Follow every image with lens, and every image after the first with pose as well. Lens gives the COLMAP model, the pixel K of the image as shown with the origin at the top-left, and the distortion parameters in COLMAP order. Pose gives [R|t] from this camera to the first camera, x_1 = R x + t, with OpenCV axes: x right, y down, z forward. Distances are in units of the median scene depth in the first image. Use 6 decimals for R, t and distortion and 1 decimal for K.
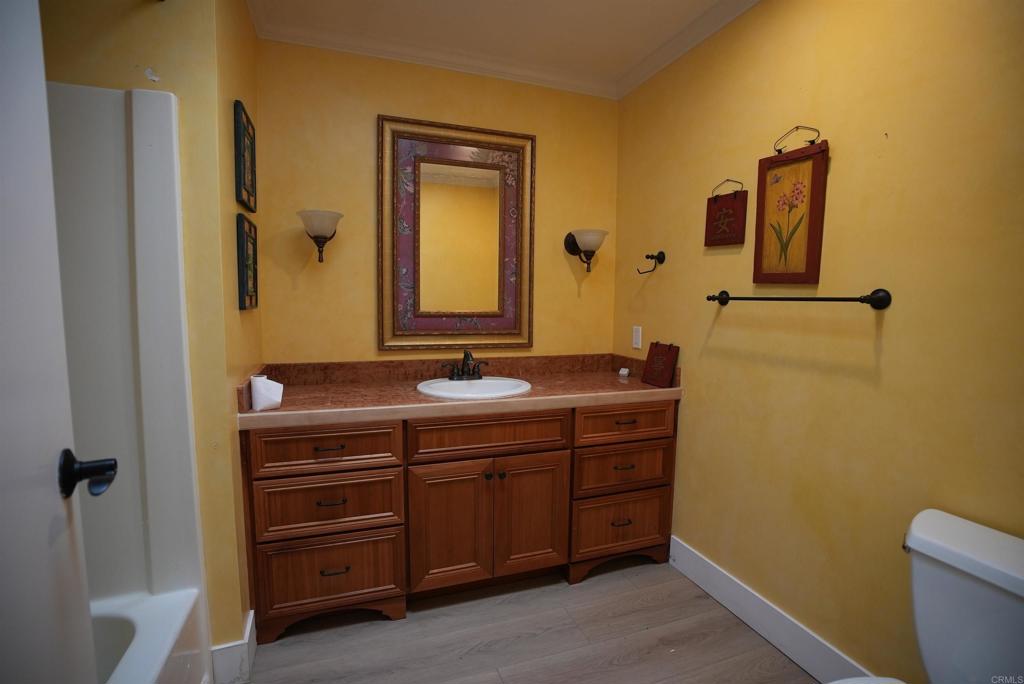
lens RADIAL K [[474.1, 0, 512.7], [0, 474.1, 342.5], [0, 0, 1]] dist [-0.066513, 0.022802]
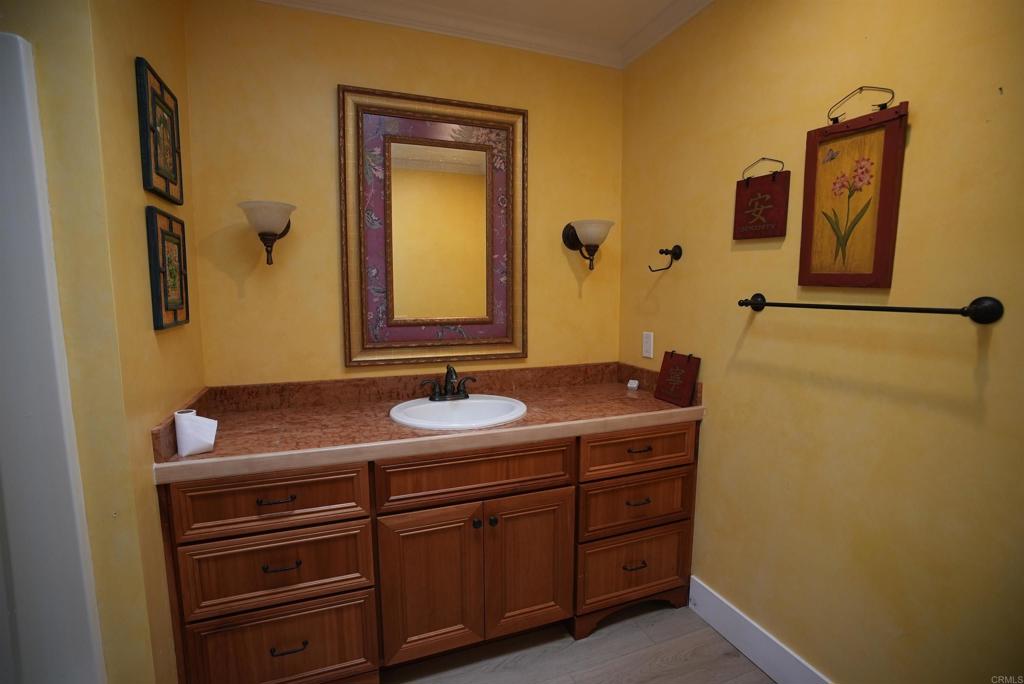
lens RADIAL K [[474.1, 0, 513.8], [0, 474.1, 342.5], [0, 0, 1]] dist [-0.066513, 0.022802]
pose [[0.999760, -0.015006, 0.015948, 0.004676], [0.014666, 0.999668, 0.021208, -0.045246], [-0.016261, -0.020969, 0.999648, 0.171205]]
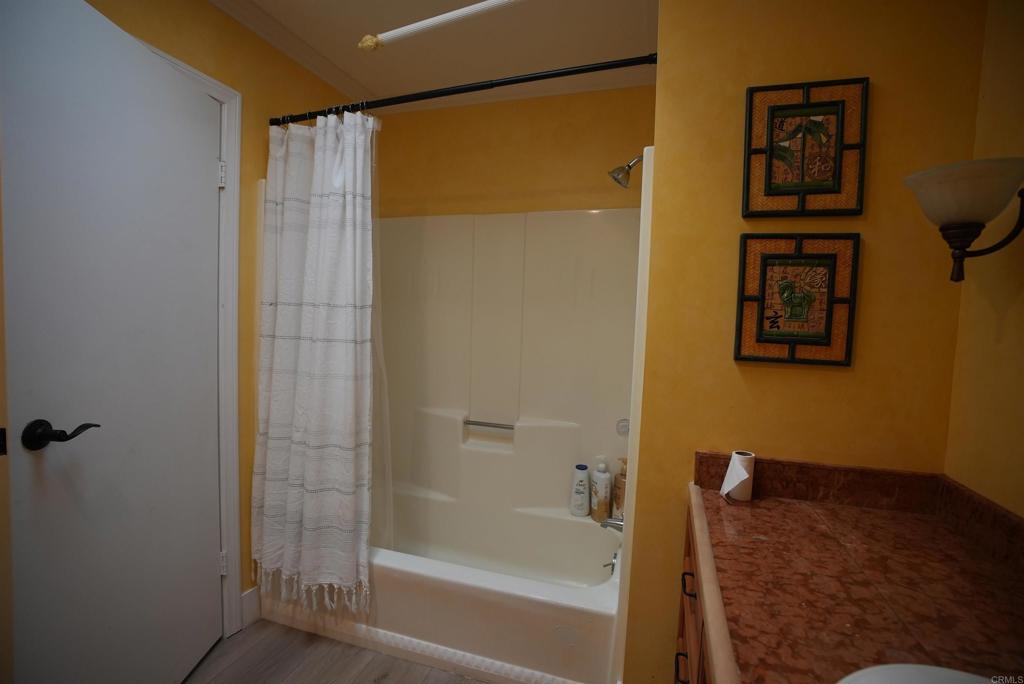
lens RADIAL K [[474.1, 0, 512.1], [0, 474.1, 341.3], [0, 0, 1]] dist [-0.066513, 0.022802]
pose [[-0.616709, 0.008202, -0.787149, 0.198415], [-0.117166, 0.987851, 0.102090, -0.107825], [0.778423, 0.155187, -0.608255, 0.947465]]
